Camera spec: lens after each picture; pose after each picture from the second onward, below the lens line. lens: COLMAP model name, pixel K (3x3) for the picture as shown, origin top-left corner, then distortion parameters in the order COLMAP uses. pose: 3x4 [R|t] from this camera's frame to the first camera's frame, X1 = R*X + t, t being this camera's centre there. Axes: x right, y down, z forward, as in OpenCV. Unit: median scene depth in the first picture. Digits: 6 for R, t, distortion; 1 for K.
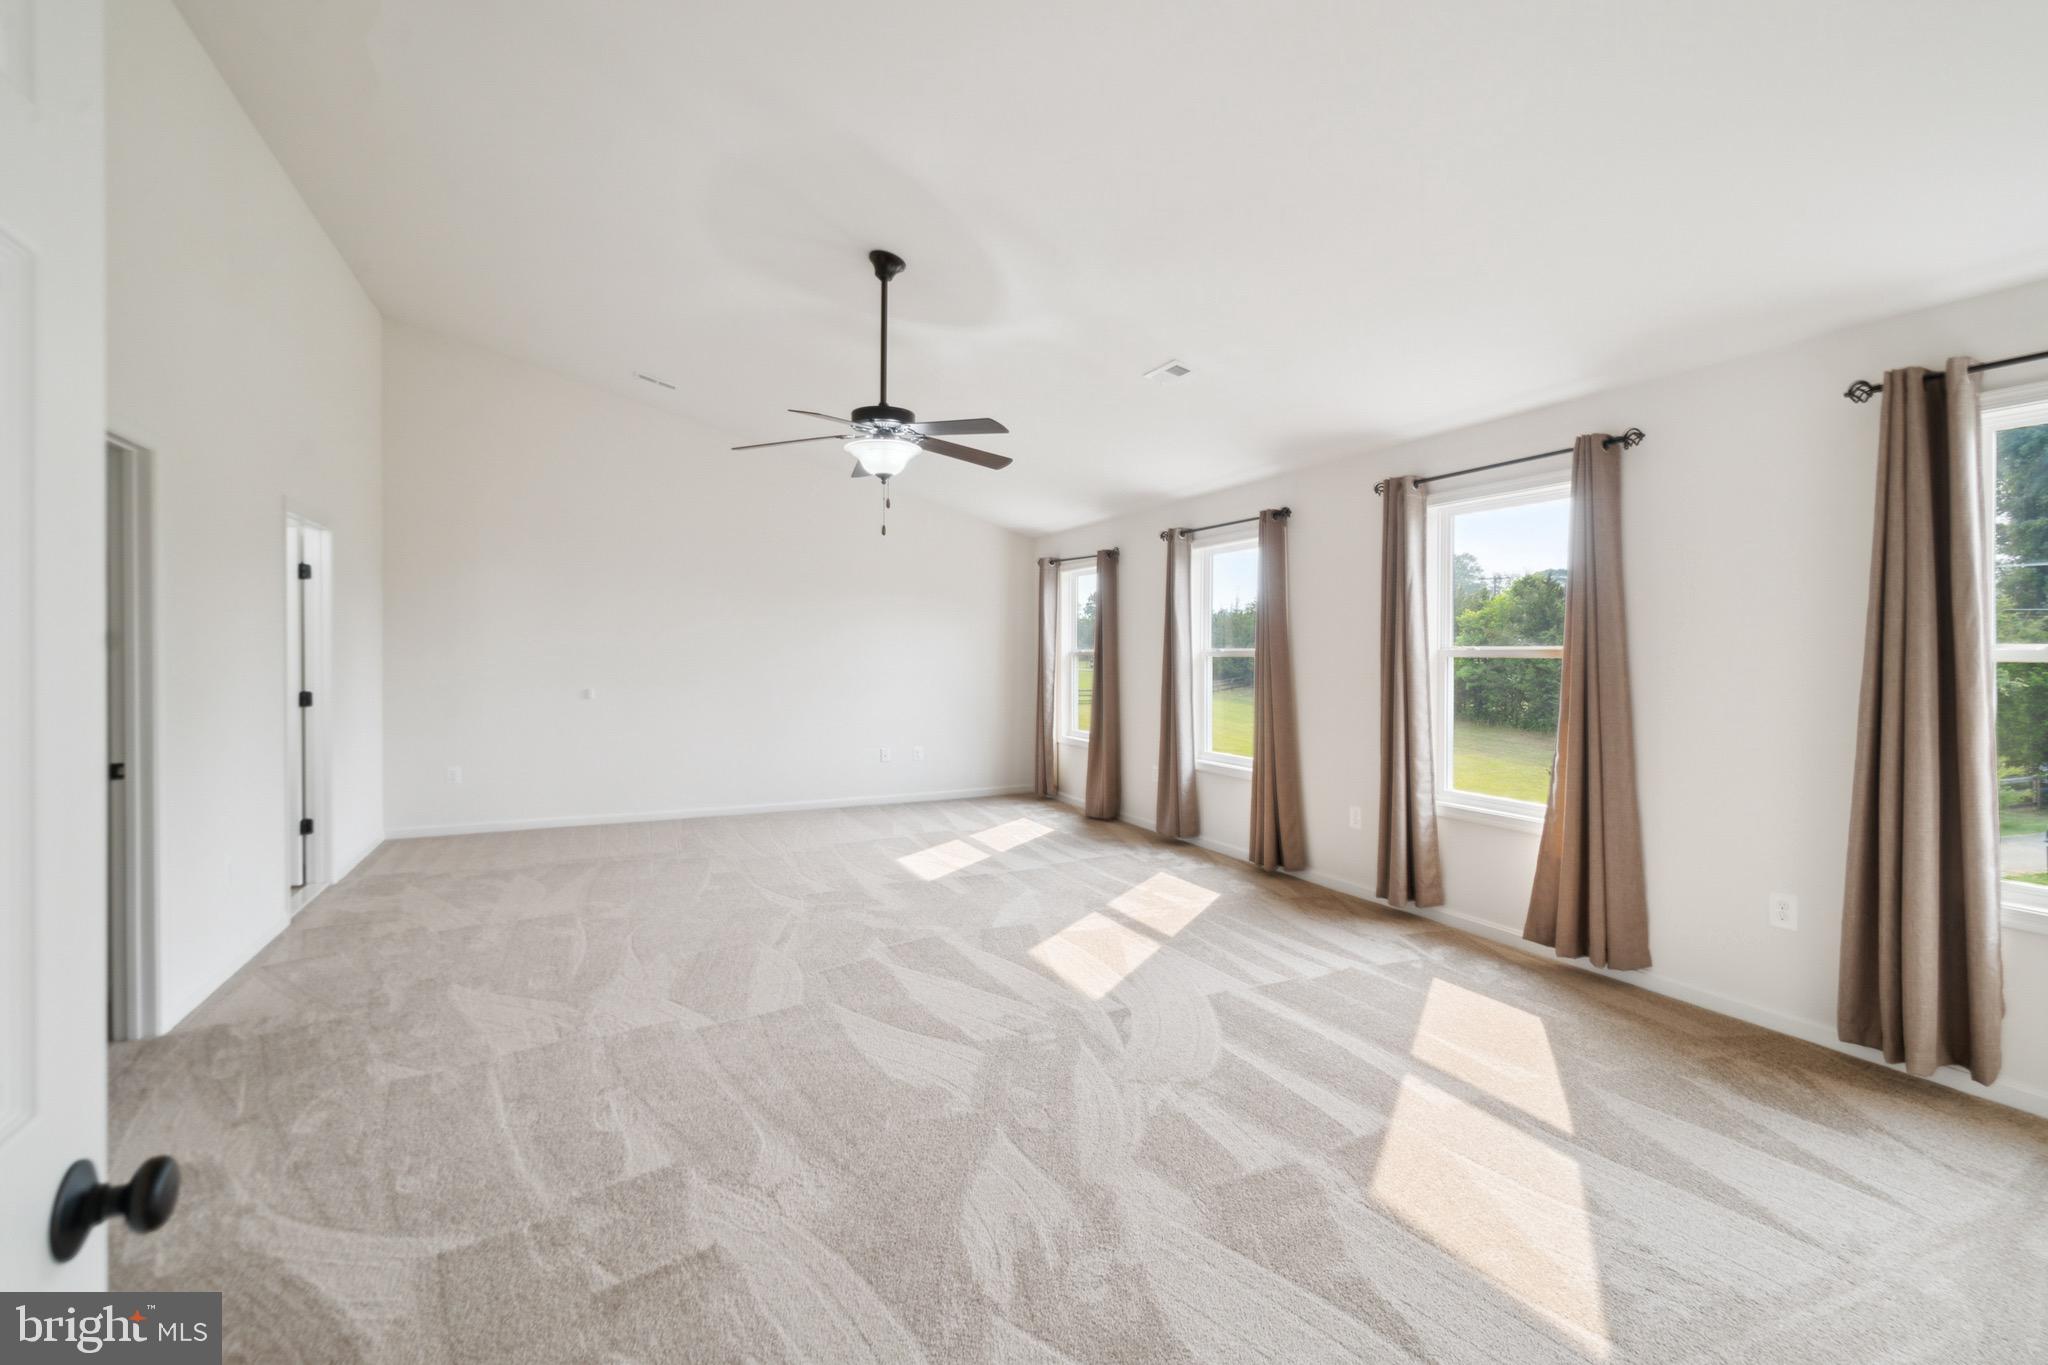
lens RADIAL K [[924.4, 0, 1035.9], [0, 924.4, 670.9], [0, 0, 1]] dist [-0.002214, 0.000558]
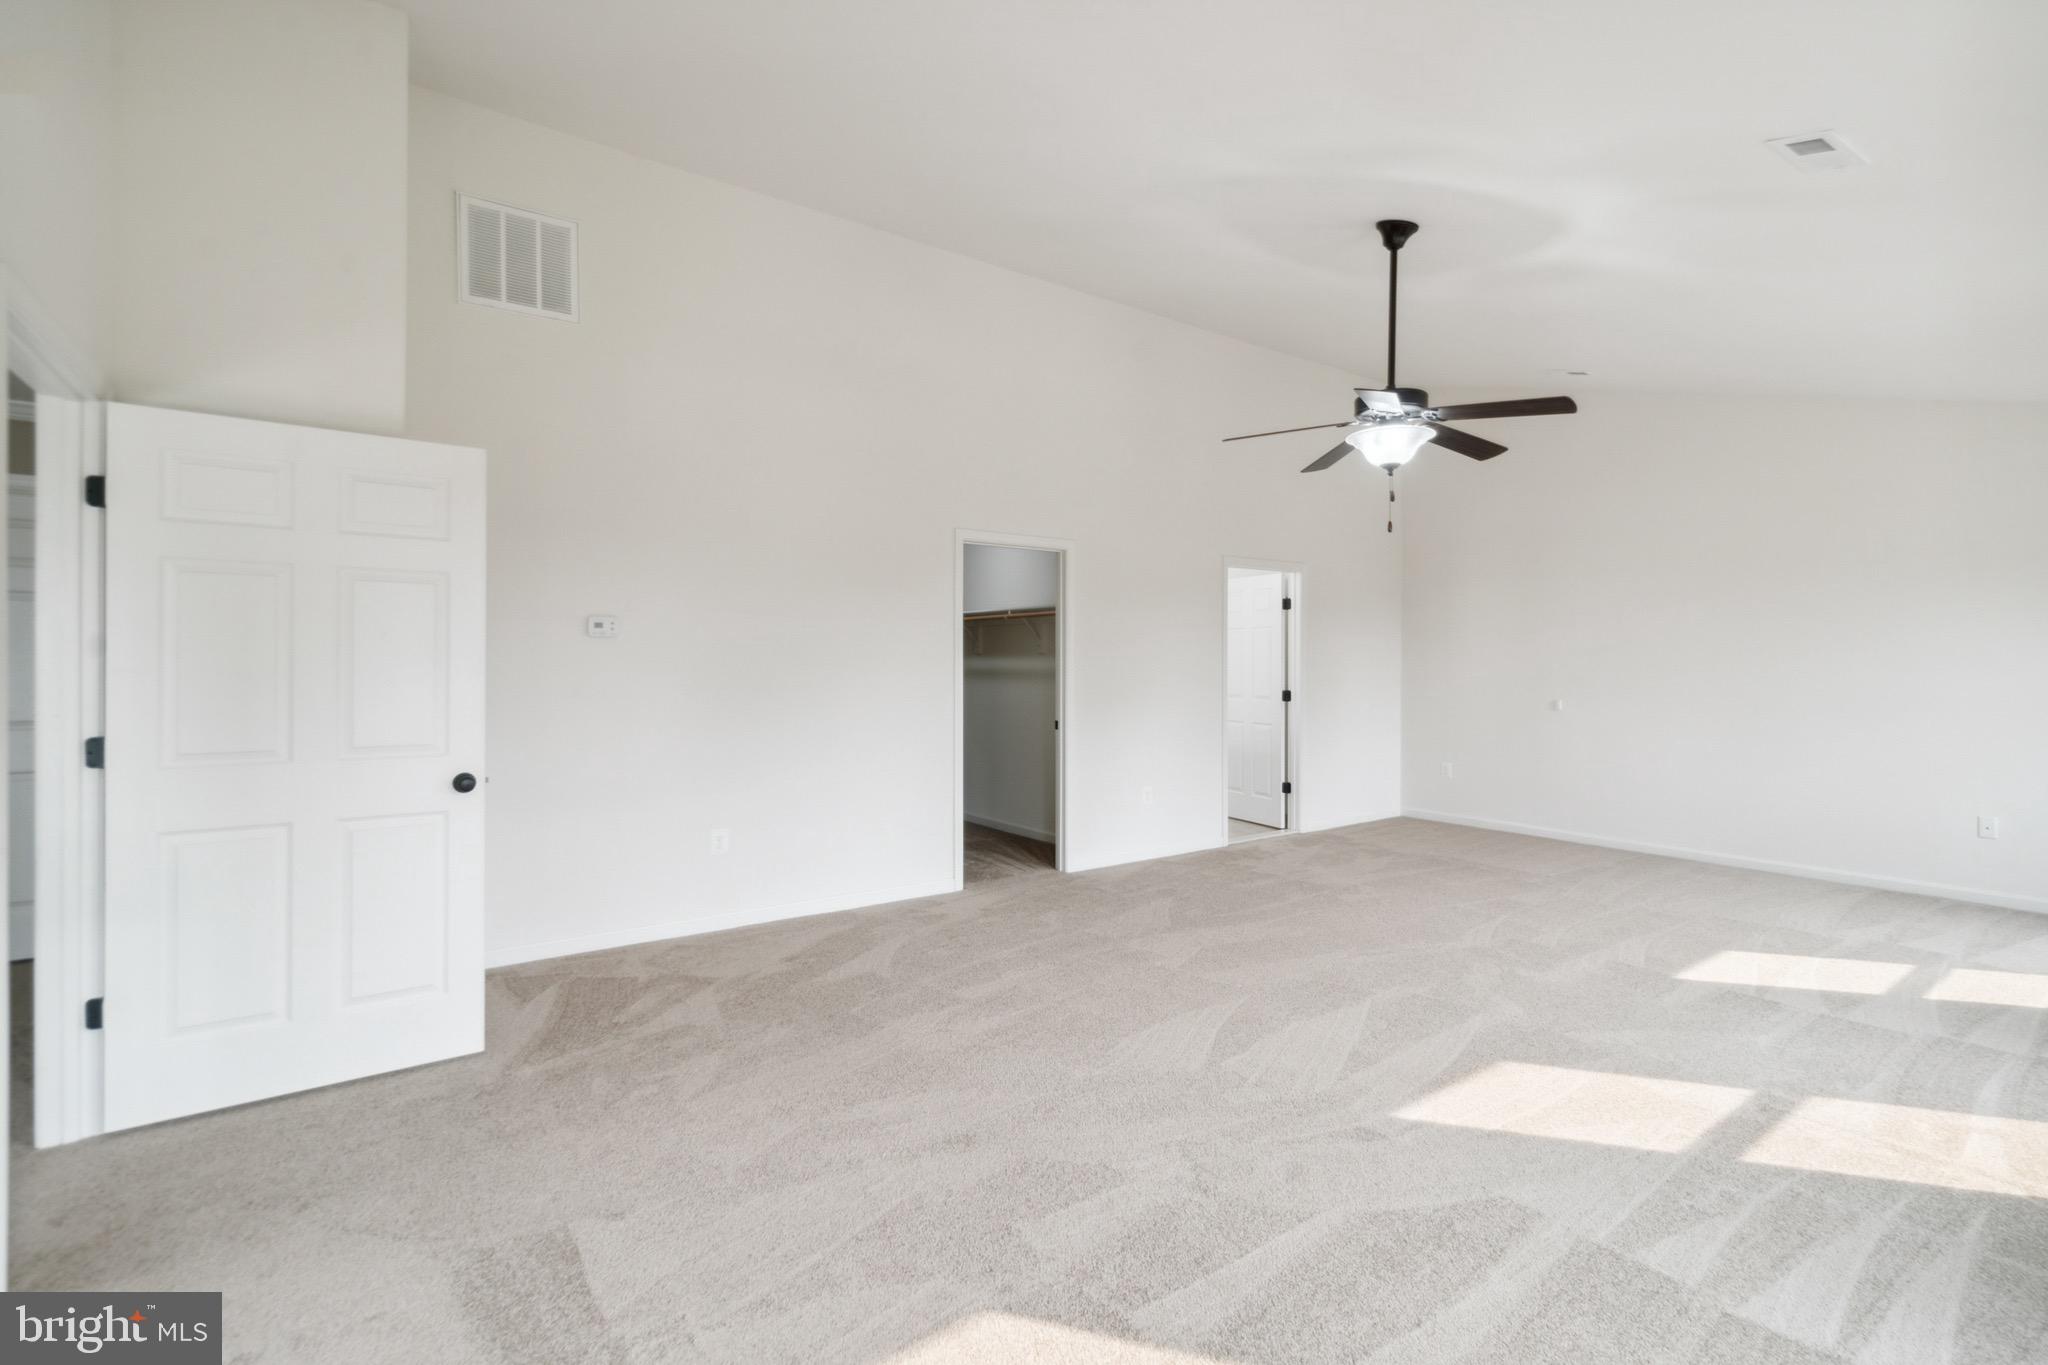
lens RADIAL K [[924.4, 0, 1032.4], [0, 924.4, 672.0], [0, 0, 1]] dist [-0.002214, 0.000558]
pose [[0.173399, 0.009940, -0.984802, 0.437291], [-0.020751, 0.999764, 0.006438, -0.005399], [0.984633, 0.019319, 0.173564, 0.326157]]
